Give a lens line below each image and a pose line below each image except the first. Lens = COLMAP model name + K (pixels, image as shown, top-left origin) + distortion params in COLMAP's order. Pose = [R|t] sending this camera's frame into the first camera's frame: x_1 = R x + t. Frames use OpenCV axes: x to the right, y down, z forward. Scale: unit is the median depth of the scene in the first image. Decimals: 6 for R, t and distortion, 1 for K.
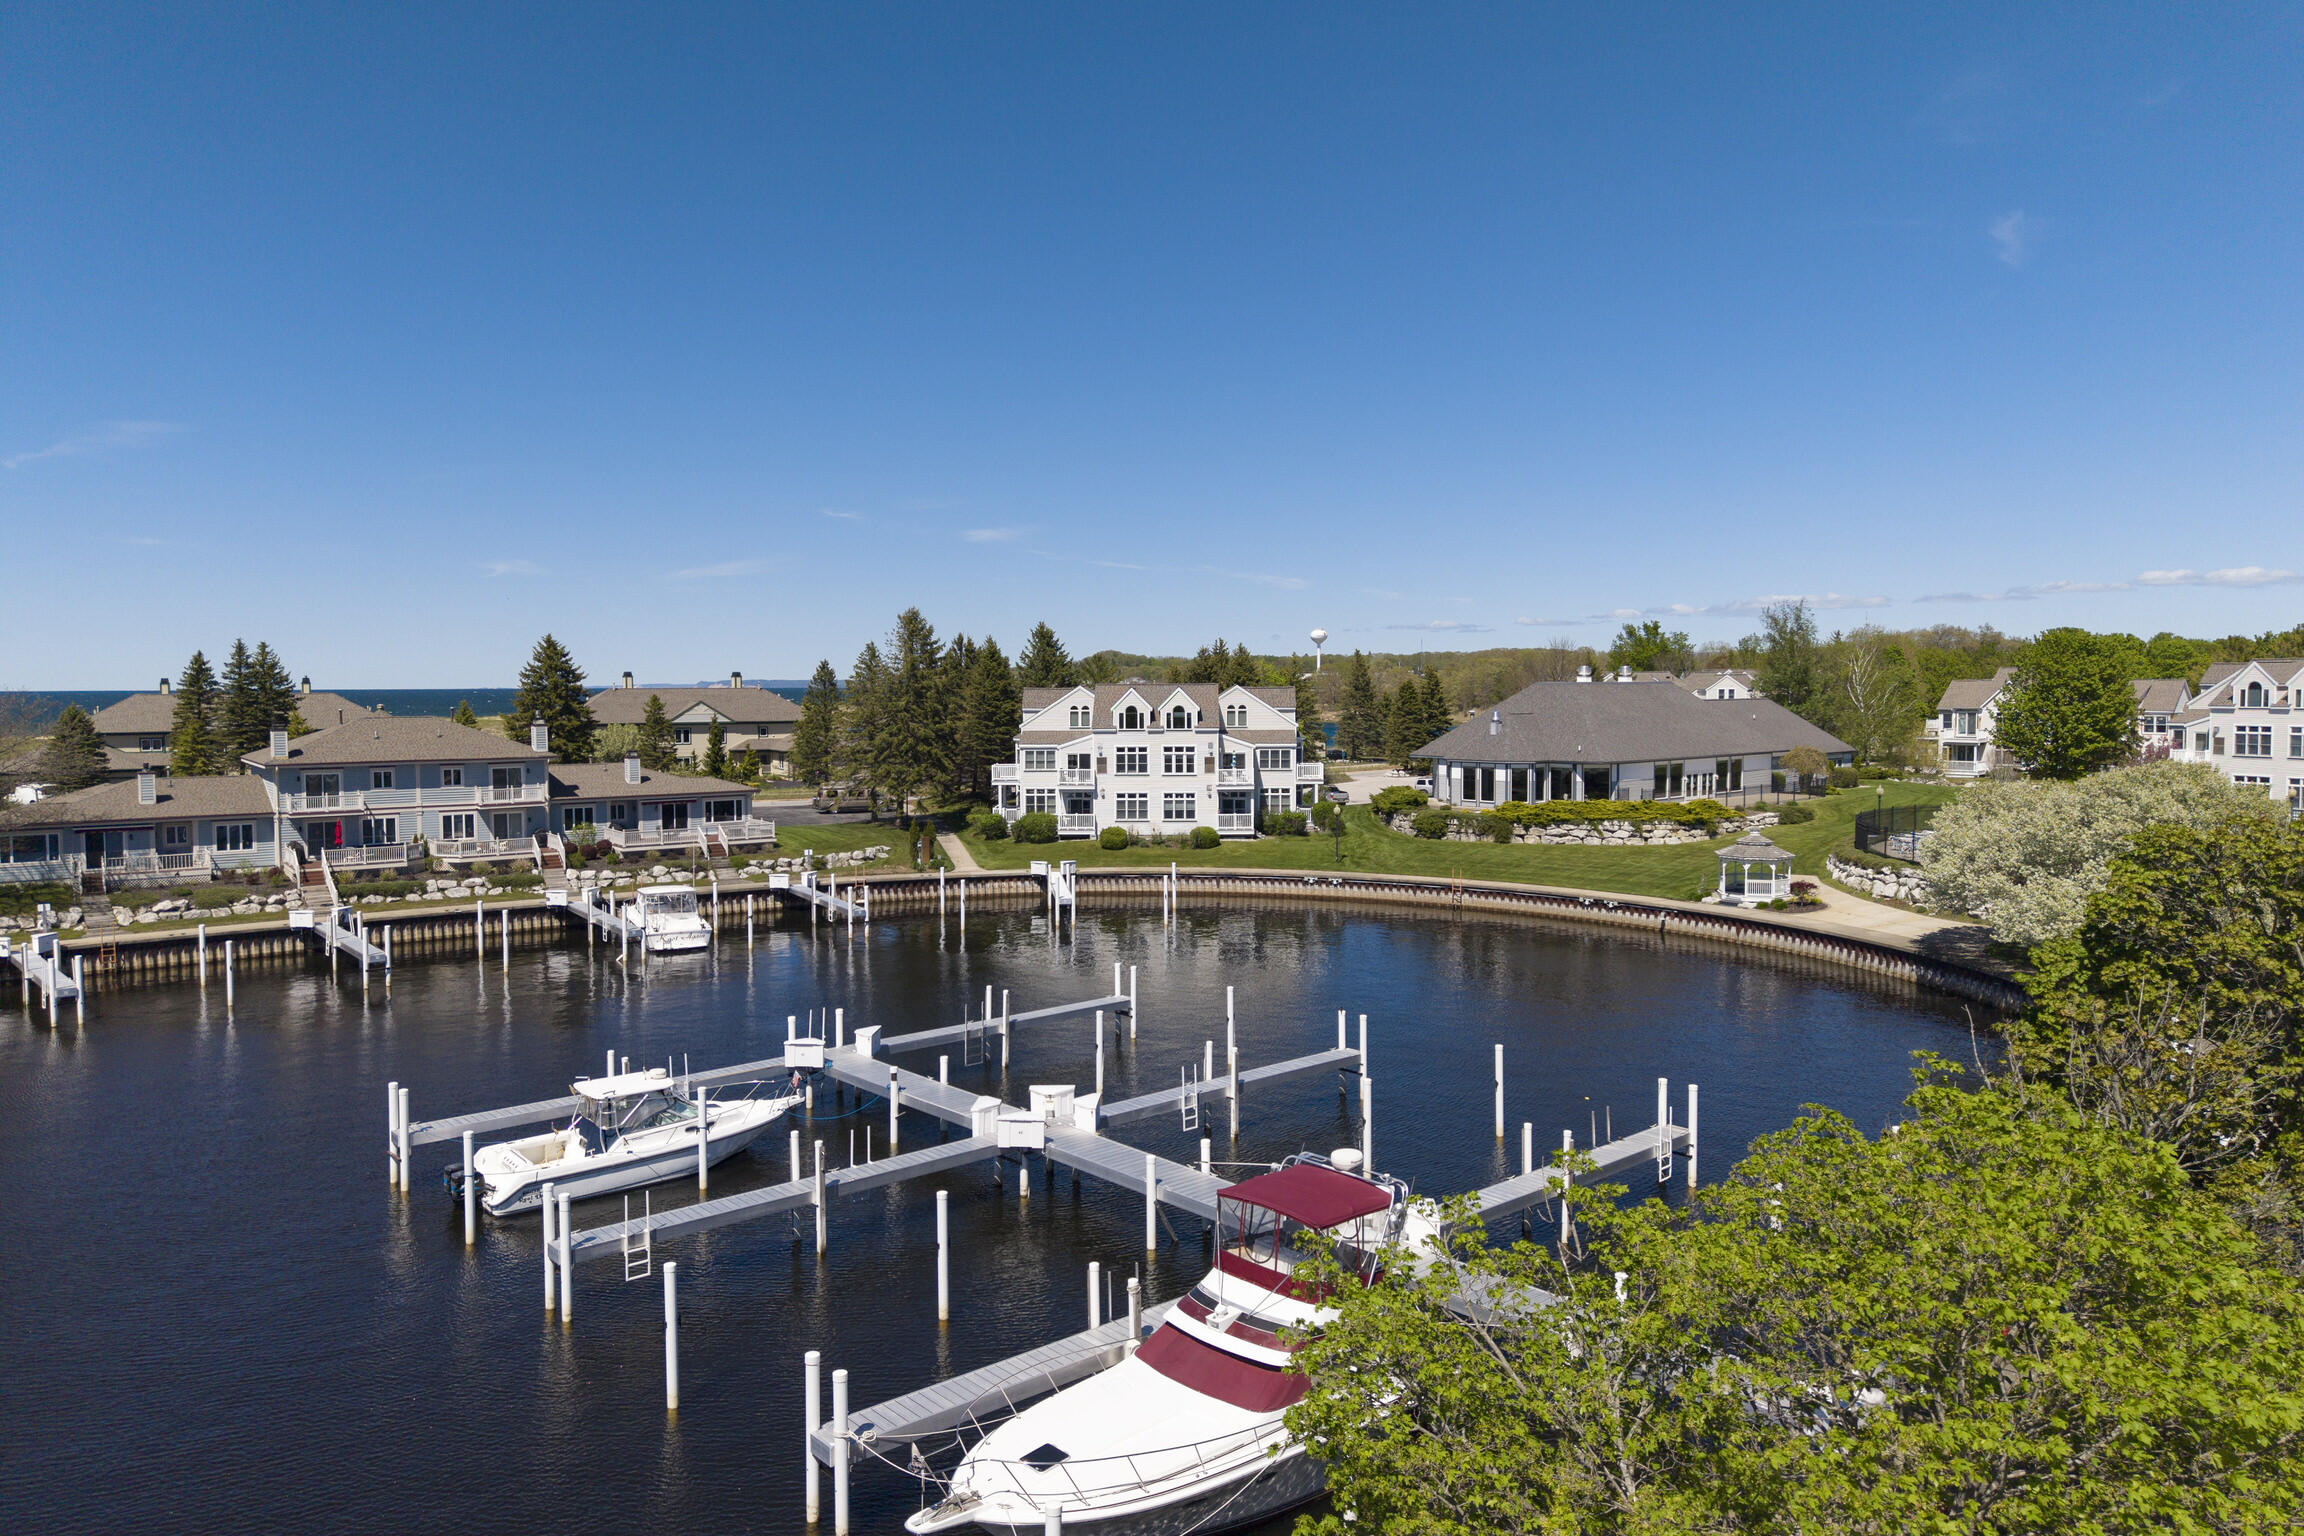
lens RADIAL K [[1531.7, 0, 1151.0], [0, 1531.7, 731.9], [0, 0, 1]] dist [0.046897, -0.053099]
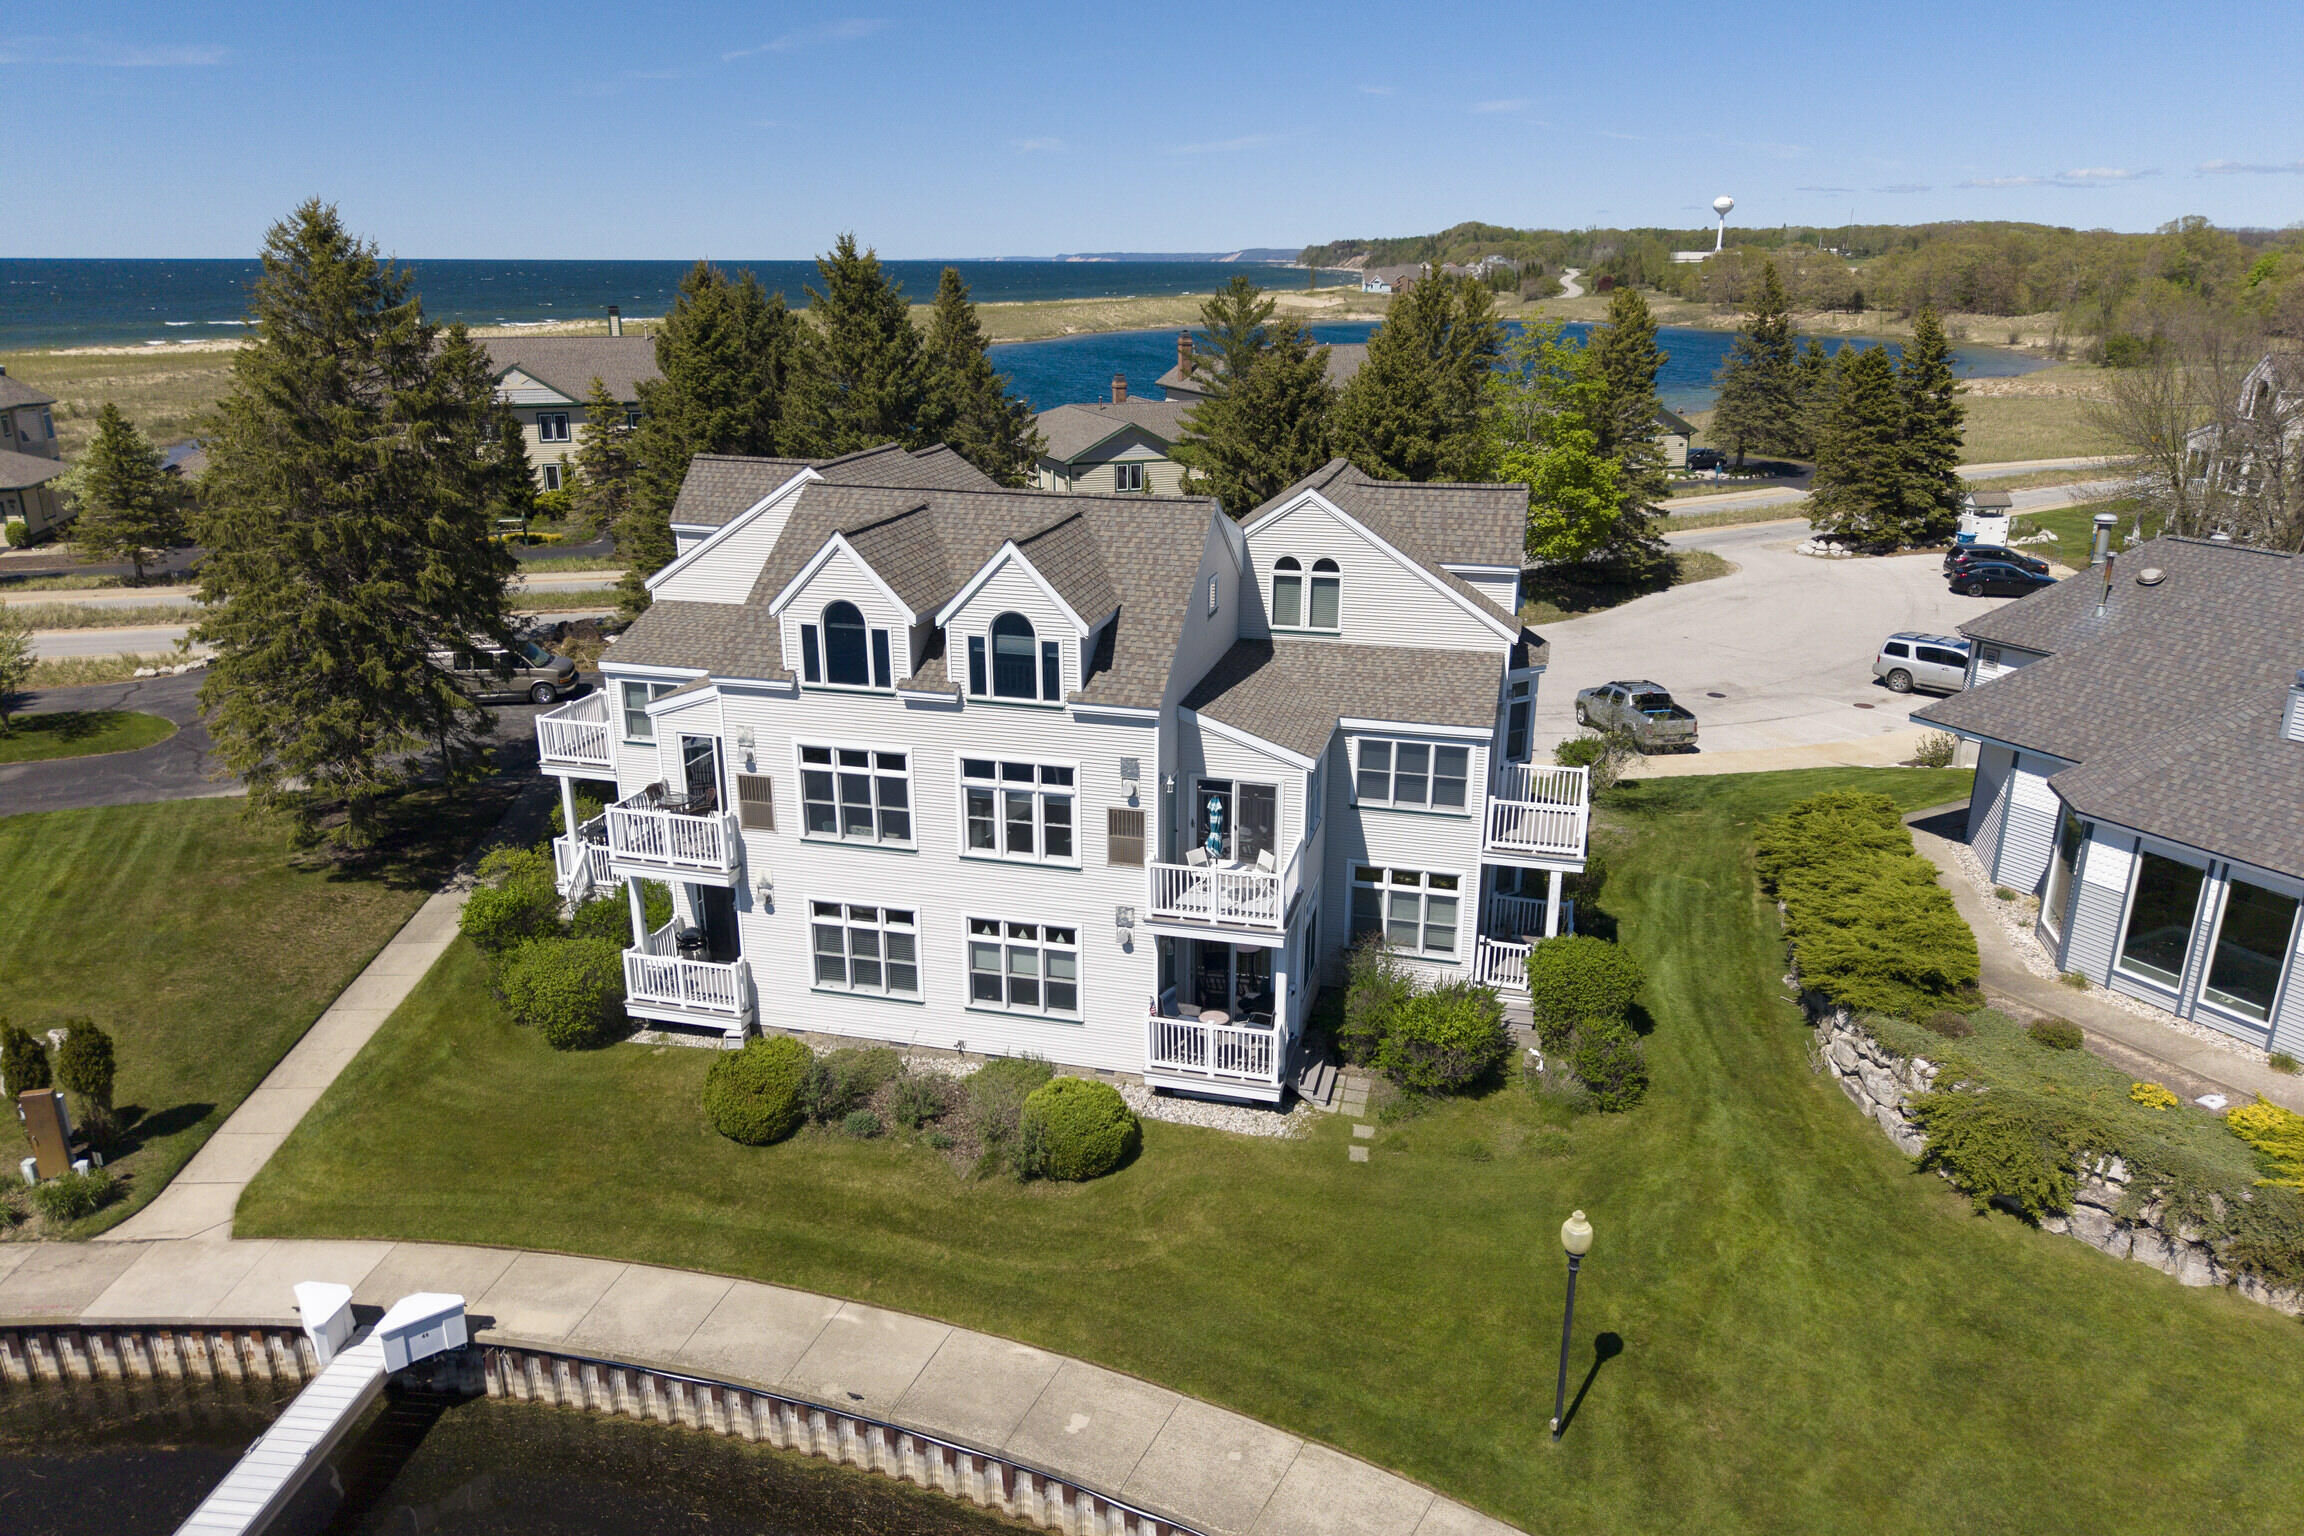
lens RADIAL K [[1538.0, 0, 1156.4], [0, 1538.0, 756.4], [0, 0, 1]] dist [0.007627, -0.008807]
pose [[0.974918, 0.074961, -0.209562, 0.098366], [-0.014061, 0.960439, 0.278134, -0.066313], [0.222121, -0.268212, 0.937403, 0.755564]]
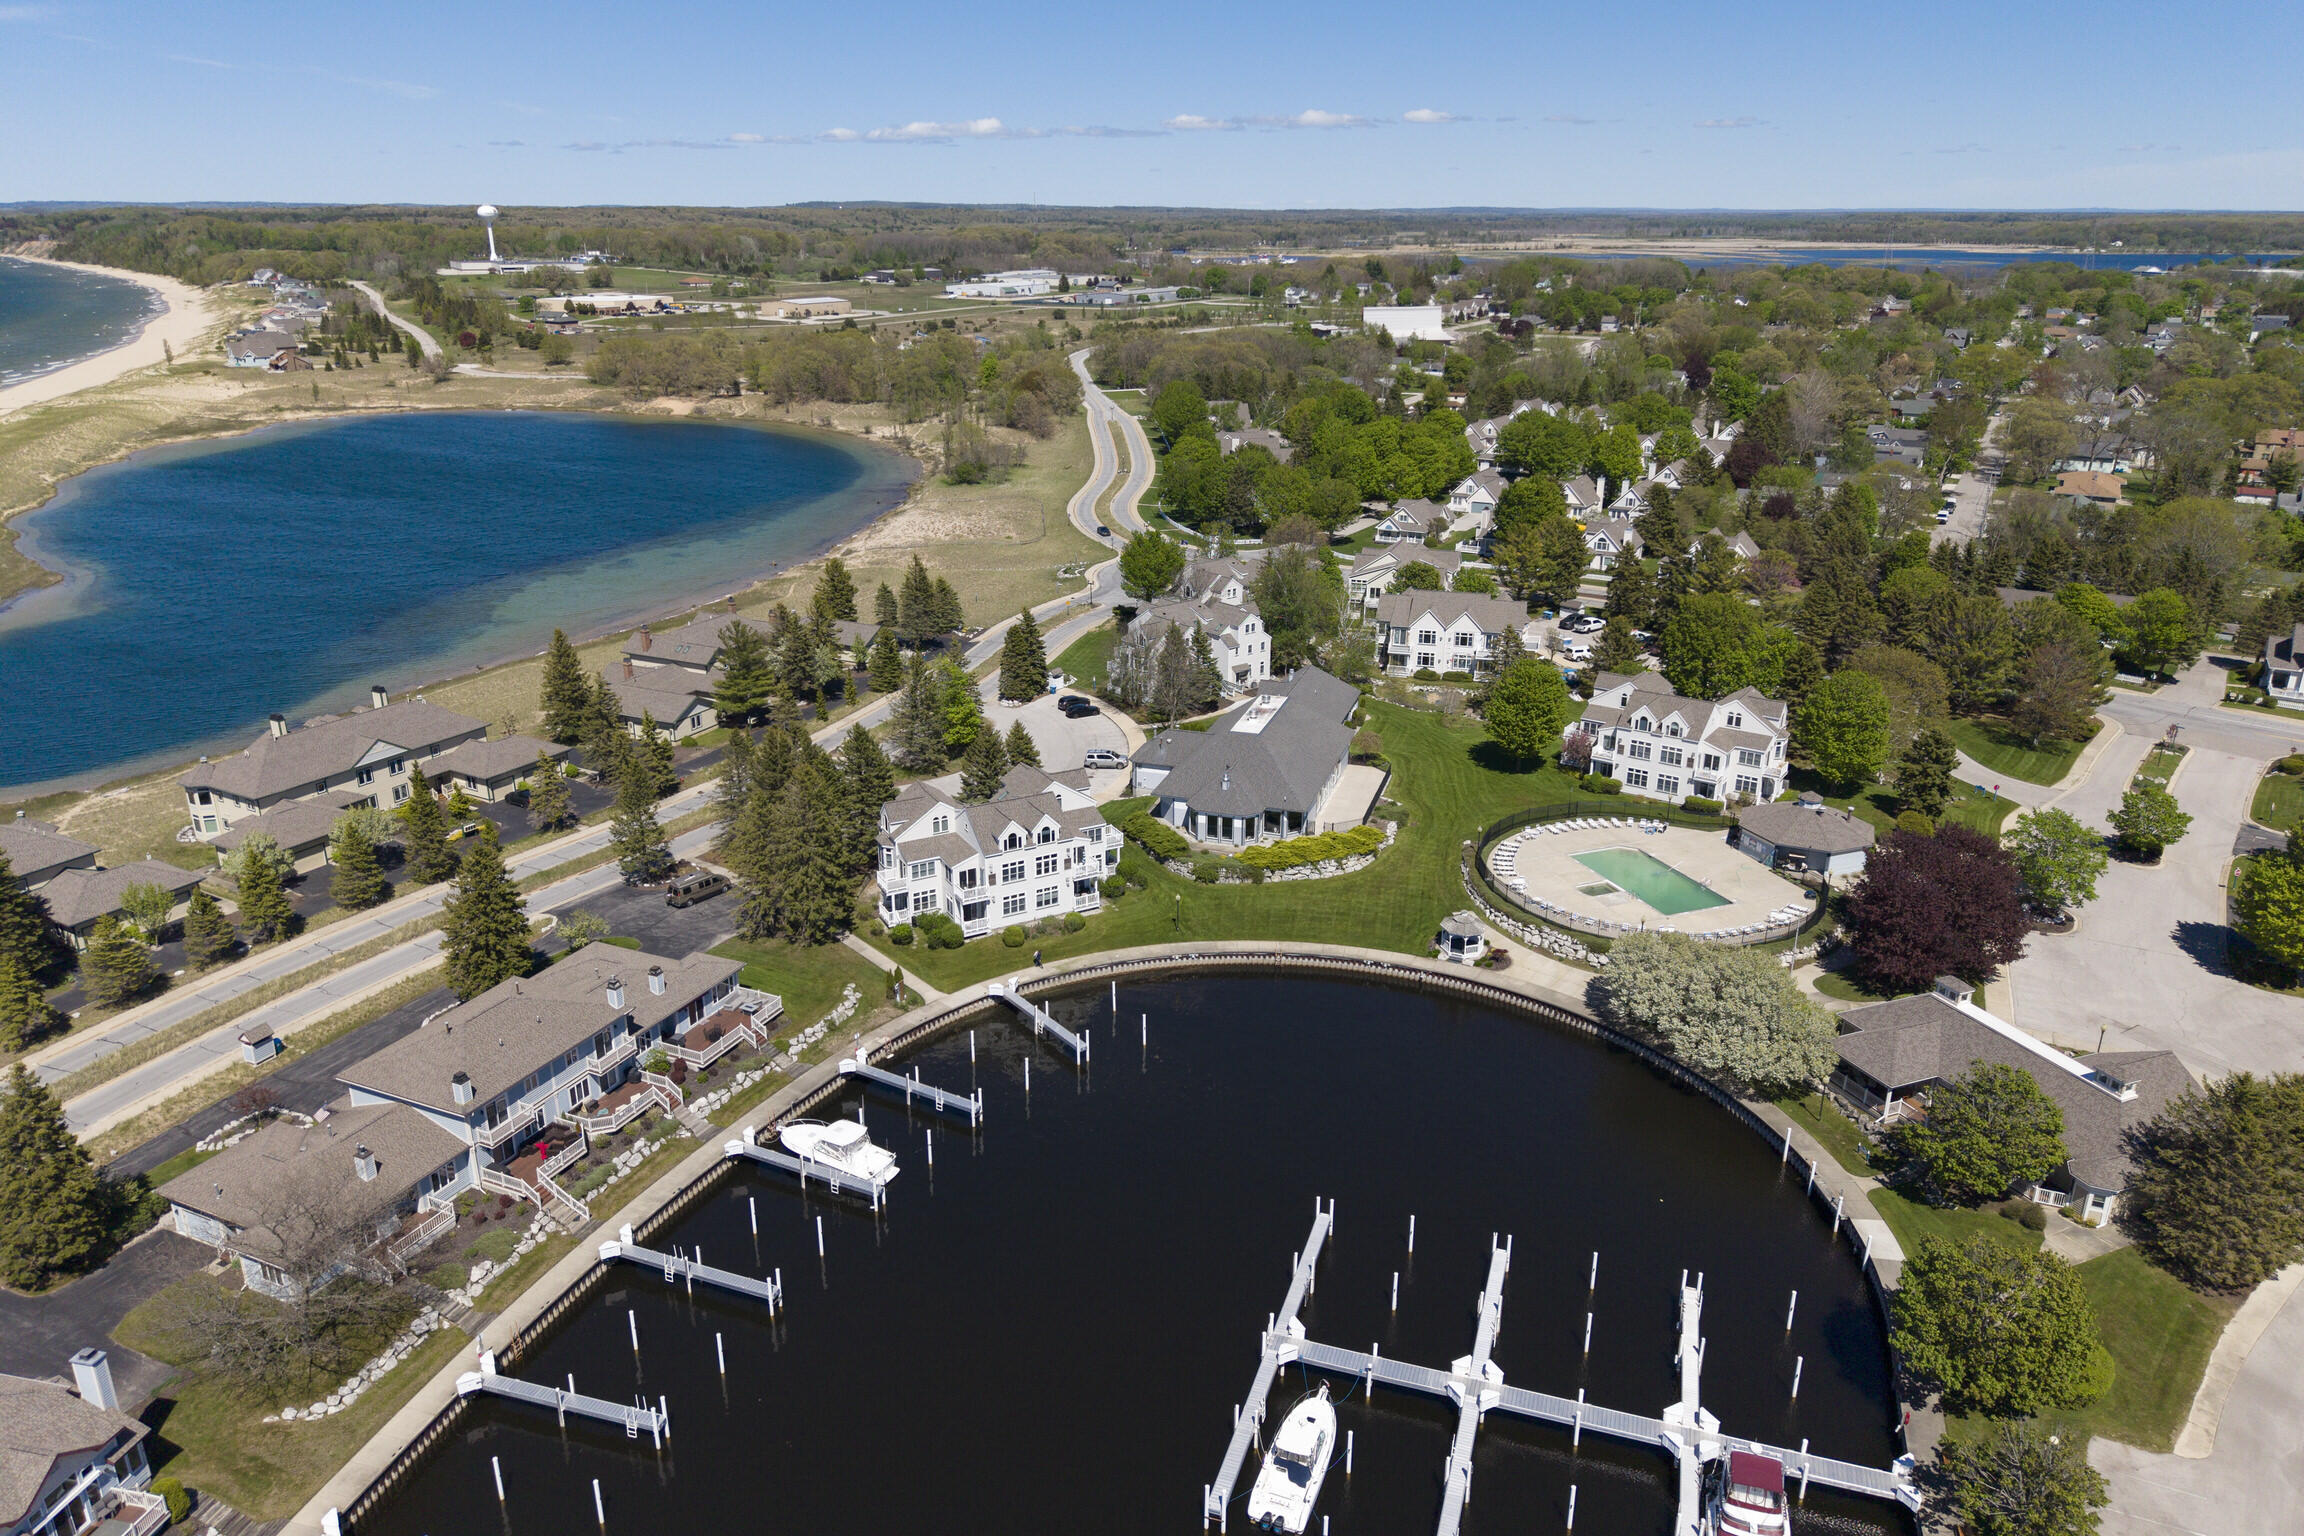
lens RADIAL K [[1547.8, 0, 1134.8], [0, 1547.8, 703.2], [0, 0, 1]] dist [0.059121, -0.067832]
pose [[0.868241, -0.145042, 0.474469, -0.530960], [0.012949, 0.962614, 0.270569, -0.479191], [-0.495974, -0.228775, 0.837658, -0.130329]]
